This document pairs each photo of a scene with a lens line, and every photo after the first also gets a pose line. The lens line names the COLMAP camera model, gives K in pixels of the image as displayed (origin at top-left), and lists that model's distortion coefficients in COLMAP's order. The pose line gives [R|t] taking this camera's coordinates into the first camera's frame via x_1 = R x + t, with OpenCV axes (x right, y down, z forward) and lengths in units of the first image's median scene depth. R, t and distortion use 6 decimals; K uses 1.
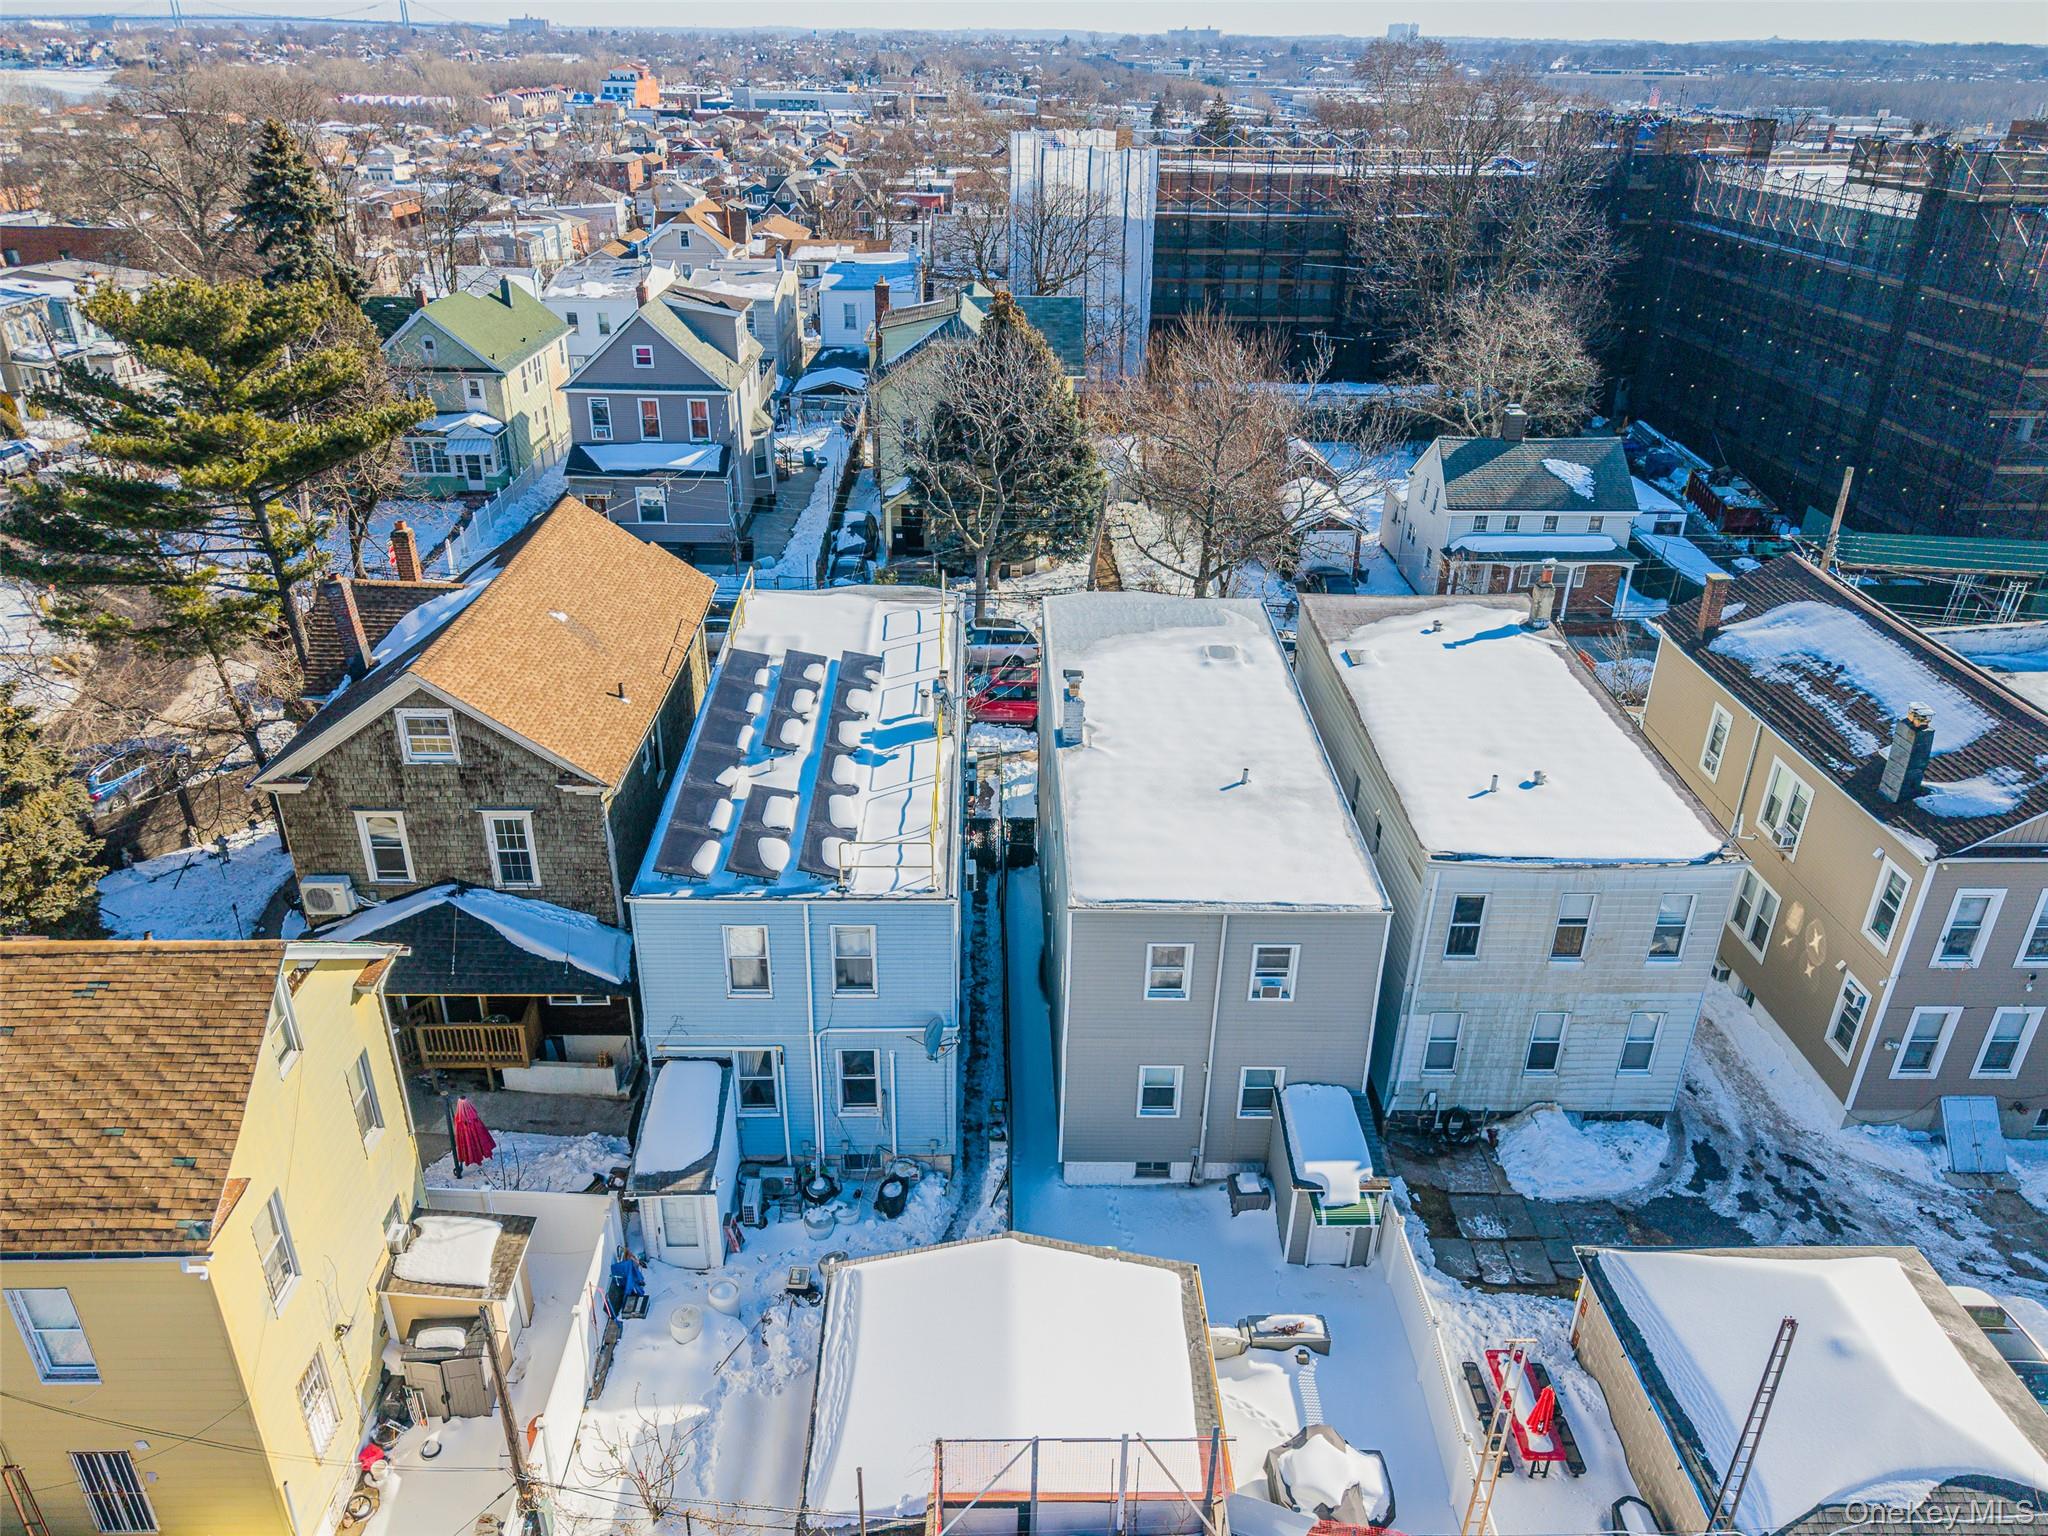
lens RADIAL K [[1484.8, 0, 1013.5], [0, 1484.8, 834.8], [0, 0, 1]] dist [0.075715, -0.088179]
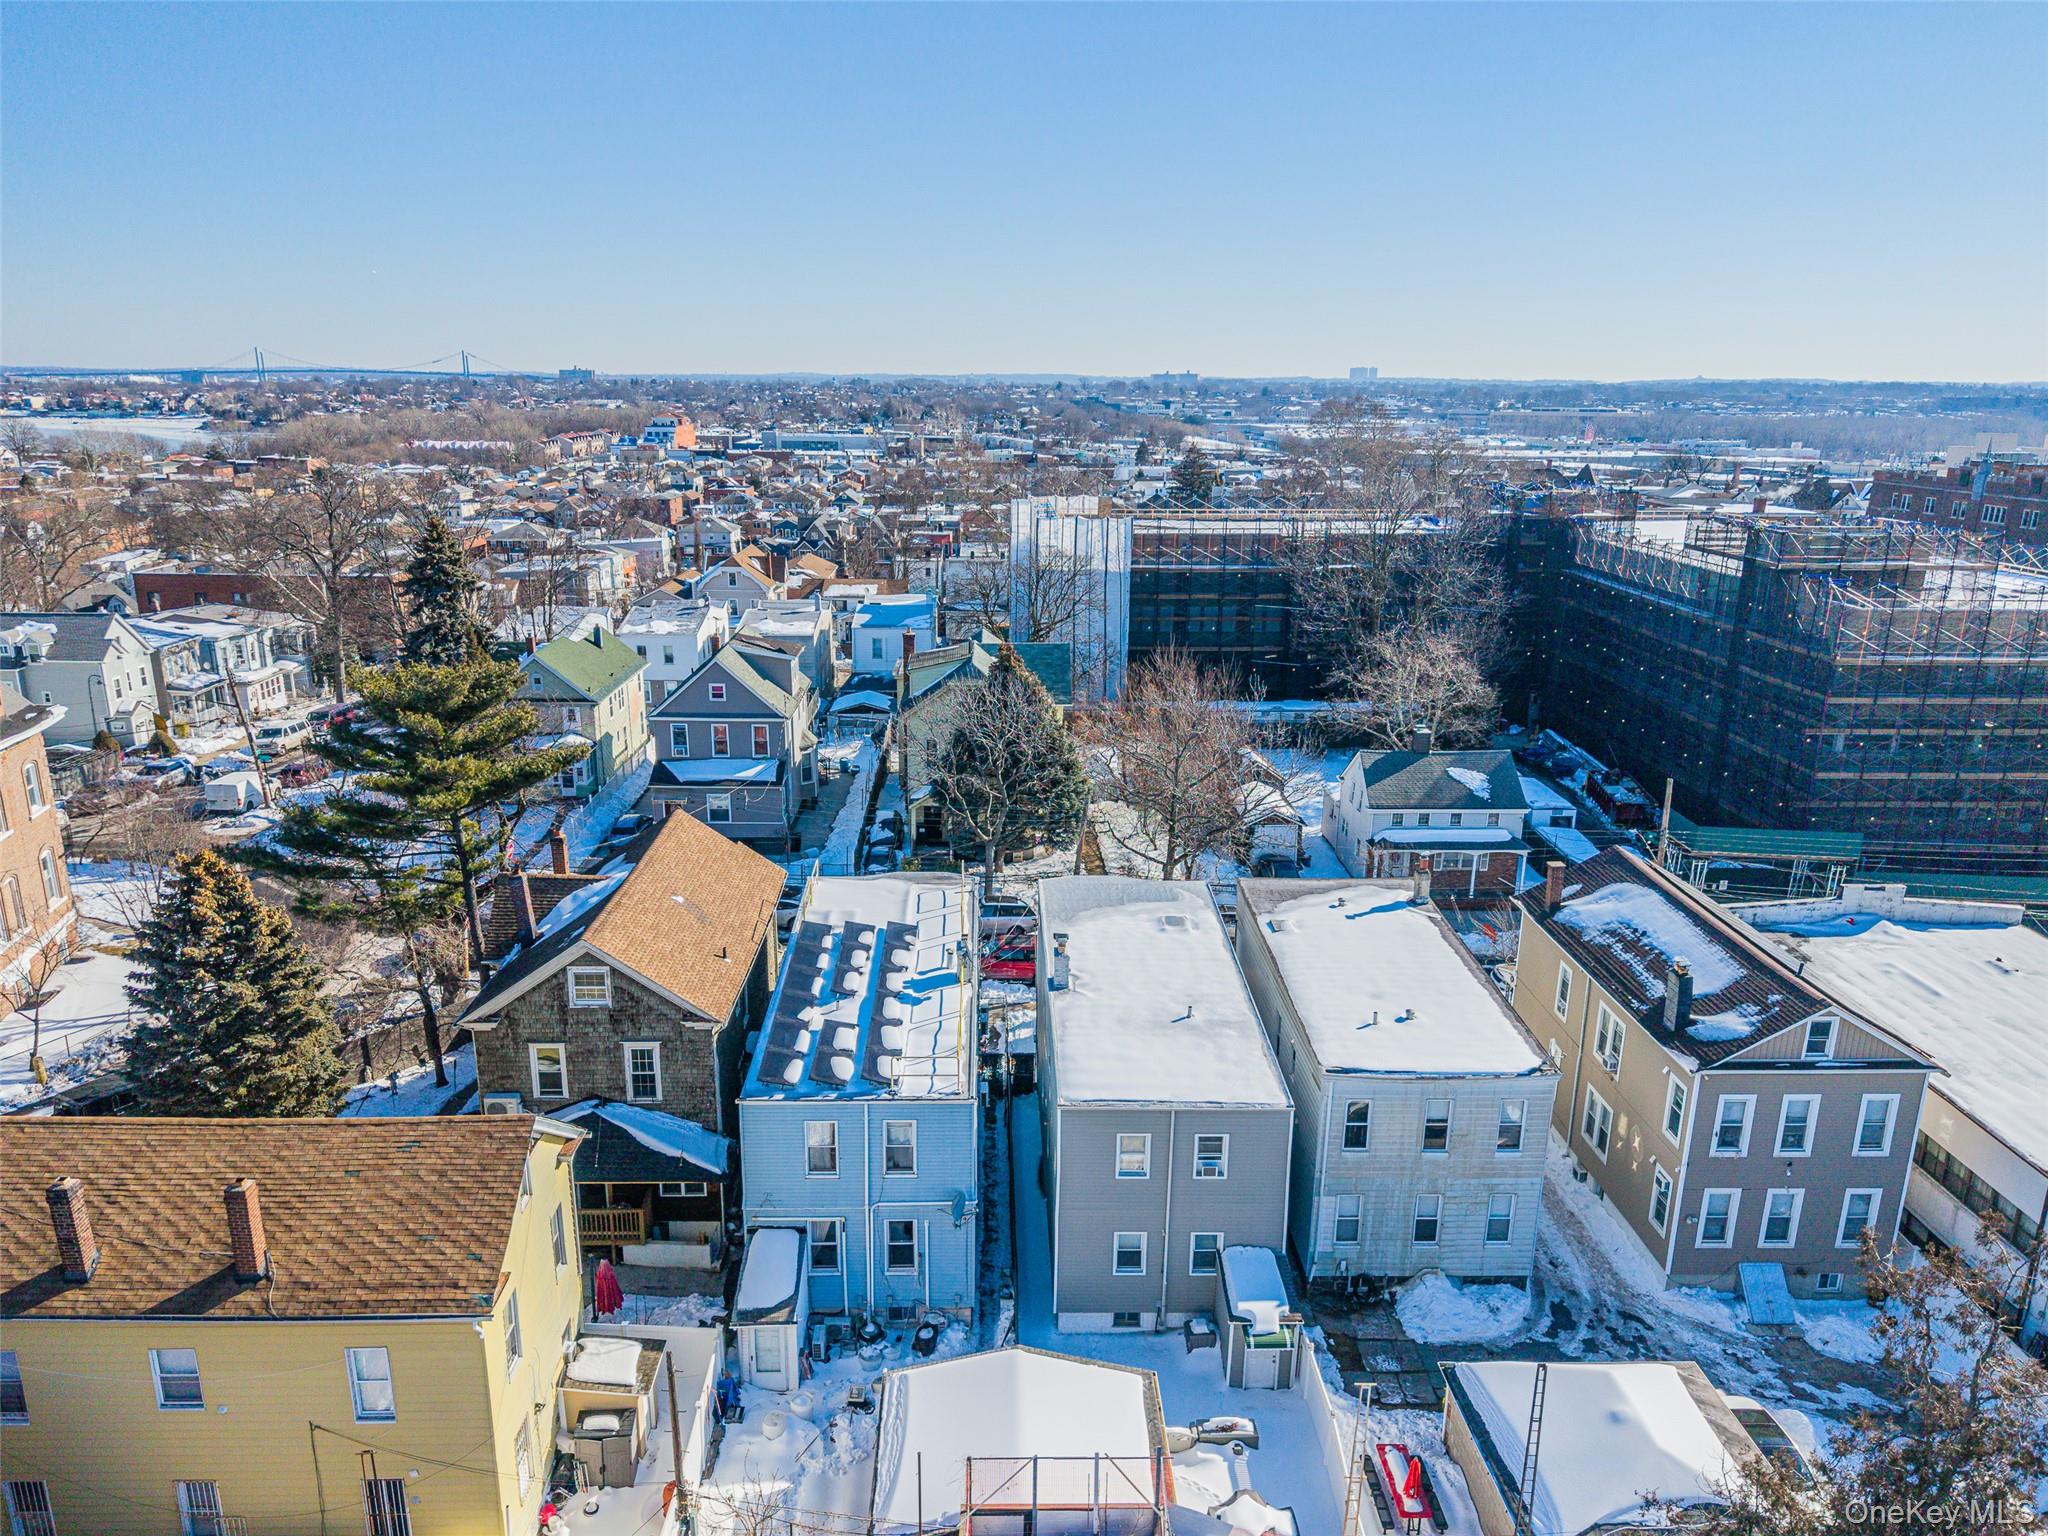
lens RADIAL K [[1484.8, 0, 1013.5], [0, 1484.8, 834.8], [0, 0, 1]] dist [0.075715, -0.088179]
pose [[0.999980, -0.006284, -0.001091, -0.000619], [0.005973, 0.982711, -0.185048, 0.047104], [0.002235, 0.185038, 0.982729, -0.325413]]
